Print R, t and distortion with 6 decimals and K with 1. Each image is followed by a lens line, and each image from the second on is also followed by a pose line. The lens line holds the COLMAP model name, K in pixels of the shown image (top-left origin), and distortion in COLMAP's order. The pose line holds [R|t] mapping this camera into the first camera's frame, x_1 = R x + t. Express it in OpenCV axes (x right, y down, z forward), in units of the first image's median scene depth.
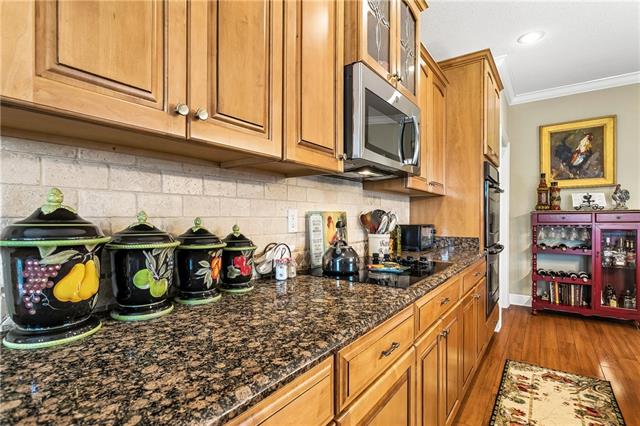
lens RADIAL K [[317.0, 0, 320.5], [0, 317.0, 215.8], [0, 0, 1]] dist [0.001791, 0.000183]
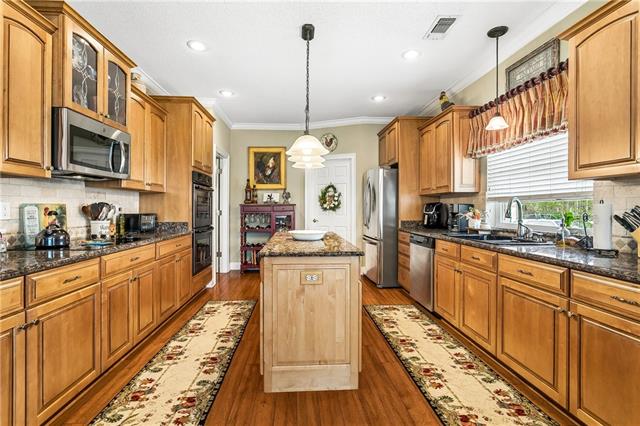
lens RADIAL K [[303.4, 0, 316.5], [0, 303.4, 208.3], [0, 0, 1]] dist [-0.001206, 0.001312]
pose [[0.780593, 0.001630, 0.625037, 0.082920], [-0.005512, 0.999976, 0.004277, -0.004325], [-0.625015, -0.006784, 0.780583, -0.480488]]
